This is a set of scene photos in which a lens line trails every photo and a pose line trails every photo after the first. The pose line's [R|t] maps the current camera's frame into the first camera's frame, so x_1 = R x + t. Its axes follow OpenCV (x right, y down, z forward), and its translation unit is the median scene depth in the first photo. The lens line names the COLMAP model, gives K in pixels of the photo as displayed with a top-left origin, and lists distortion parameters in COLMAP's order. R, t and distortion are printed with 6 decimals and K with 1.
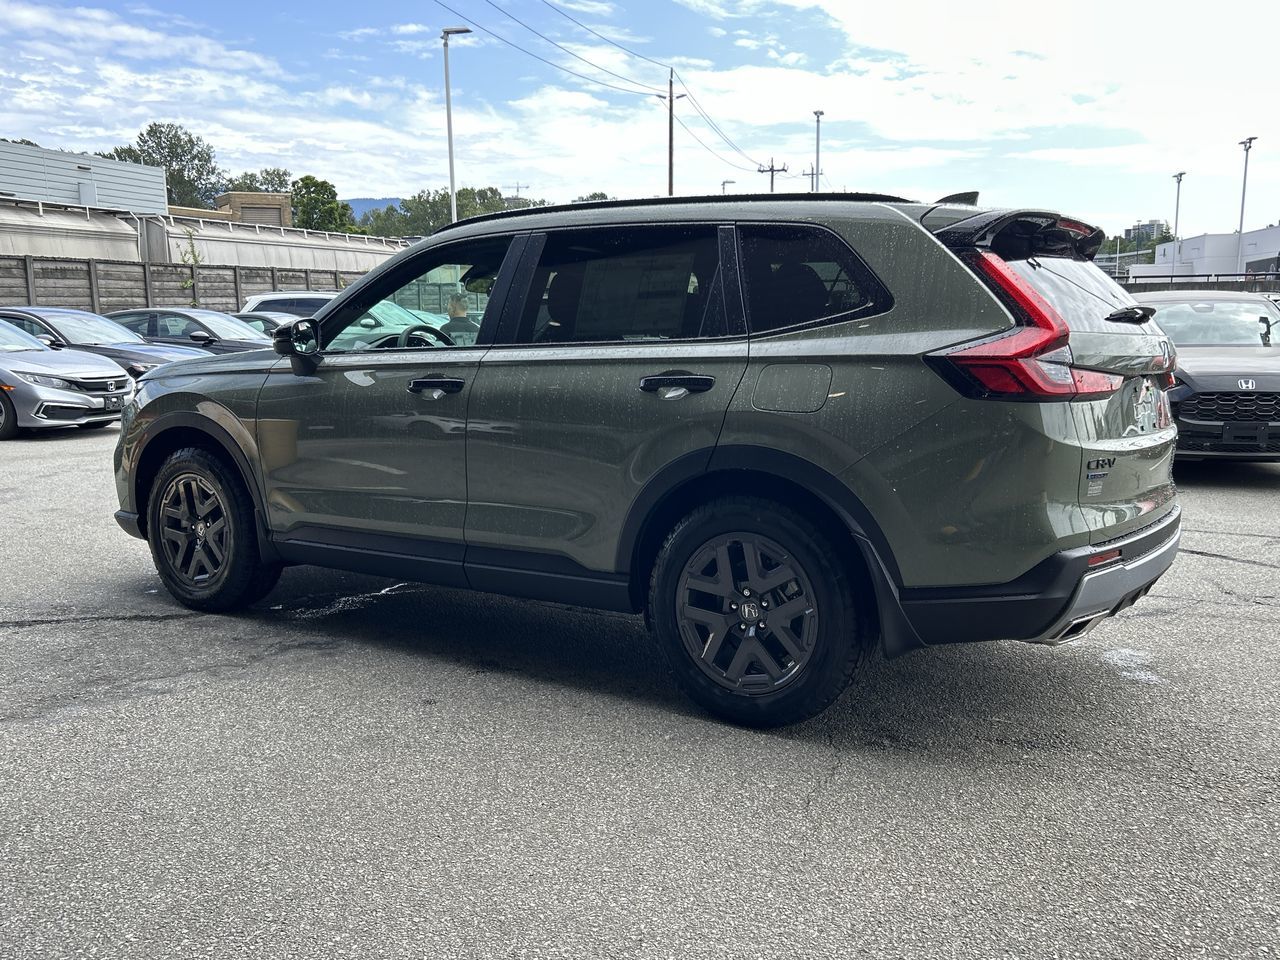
lens RADIAL K [[1185.9, 0, 646.2], [0, 1185.9, 489.8], [0, 0, 1]] dist [0.024563, 0.000000]
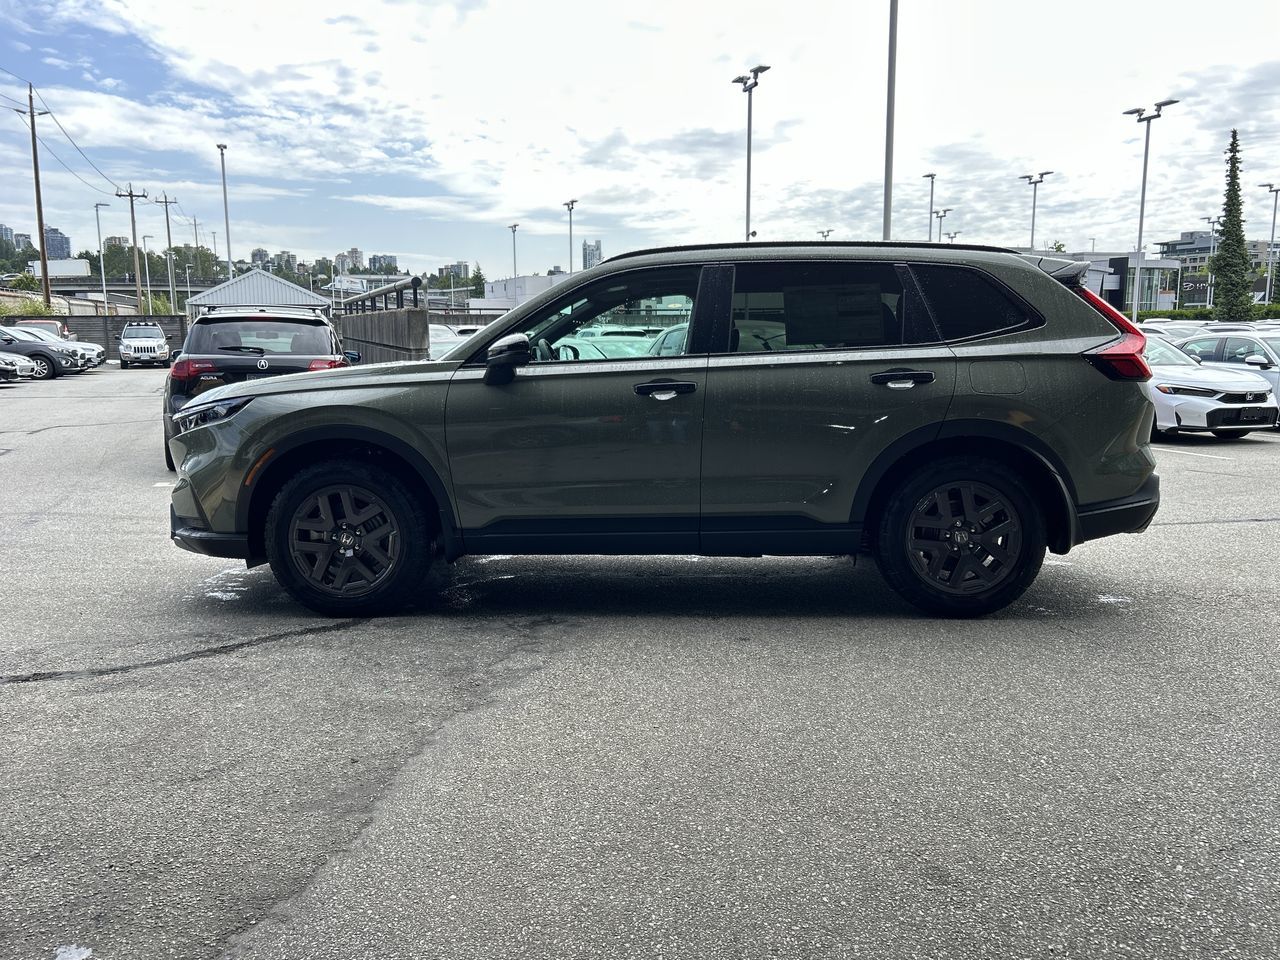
lens RADIAL K [[1076.0, 0, 637.7], [0, 1076.0, 498.5], [0, 0, 1]] dist [0.042813, -0.041688]
pose [[0.847076, -0.079097, 0.525553, -0.713141], [0.079922, 0.996576, 0.021170, -0.001277], [-0.525428, 0.024071, 0.850497, 0.080577]]
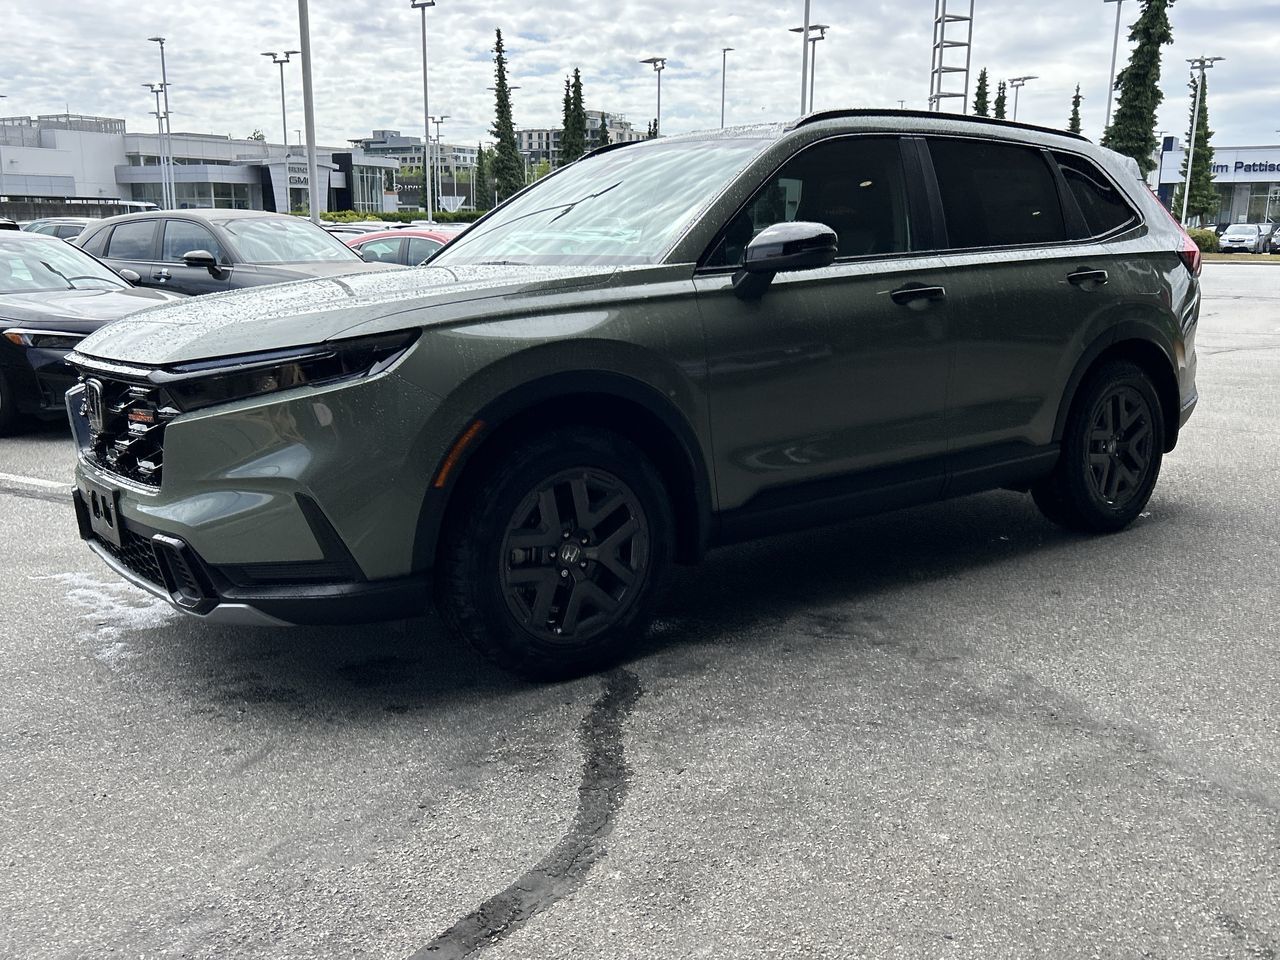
lens RADIAL K [[1185.9, 0, 658.6], [0, 1185.9, 505.9], [0, 0, 1]] dist [0.024563, 0.000000]
pose [[0.307731, -0.205462, 0.929025, -1.042784], [0.136424, 0.975846, 0.170628, -0.103673], [-0.941642, 0.074234, 0.328328, 0.815966]]
